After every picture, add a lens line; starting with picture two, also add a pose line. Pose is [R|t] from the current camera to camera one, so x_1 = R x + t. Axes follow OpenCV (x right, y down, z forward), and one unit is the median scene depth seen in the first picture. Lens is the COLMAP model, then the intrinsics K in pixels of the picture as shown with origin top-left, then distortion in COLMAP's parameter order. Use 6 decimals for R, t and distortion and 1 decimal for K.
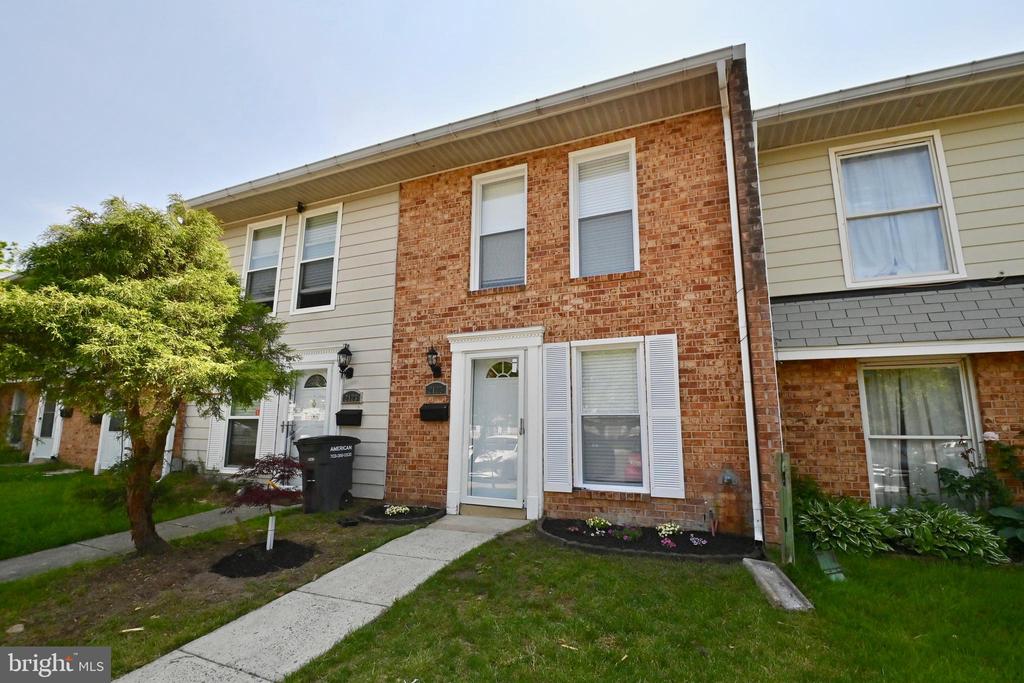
lens RADIAL K [[446.6, 0, 512.1], [0, 446.6, 373.4], [0, 0, 1]] dist [0.017778, -0.023196]
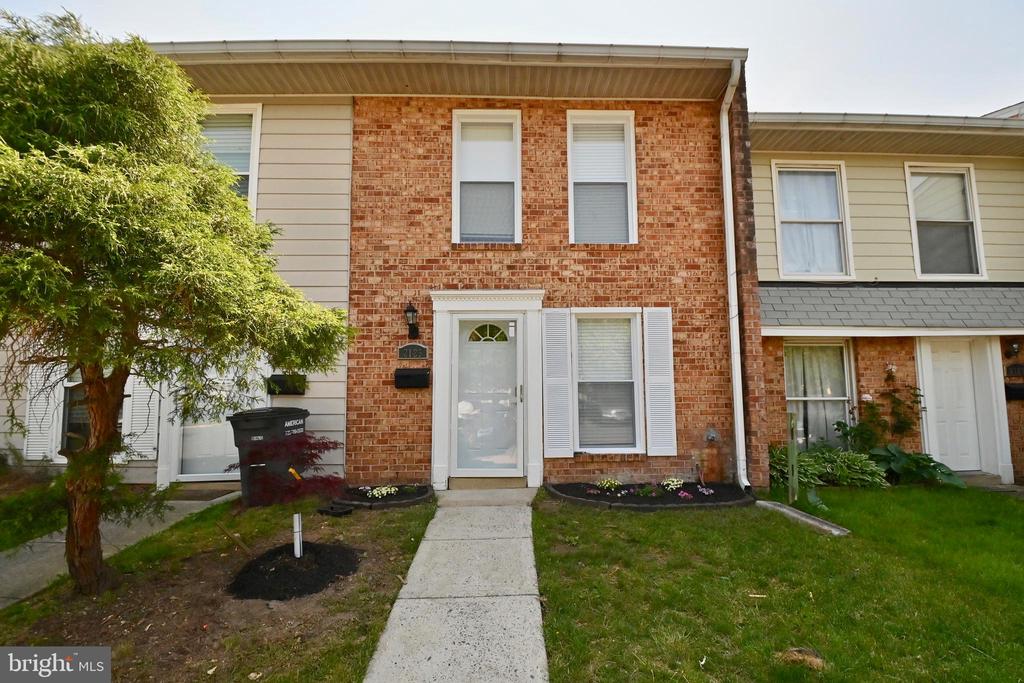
lens RADIAL K [[446.6, 0, 512.1], [0, 446.6, 373.4], [0, 0, 1]] dist [0.017778, -0.023196]
pose [[0.915846, 0.007847, 0.401453, -0.405265], [-0.037701, 0.997073, 0.066519, 0.013334], [-0.399756, -0.076057, 0.913461, 0.140140]]
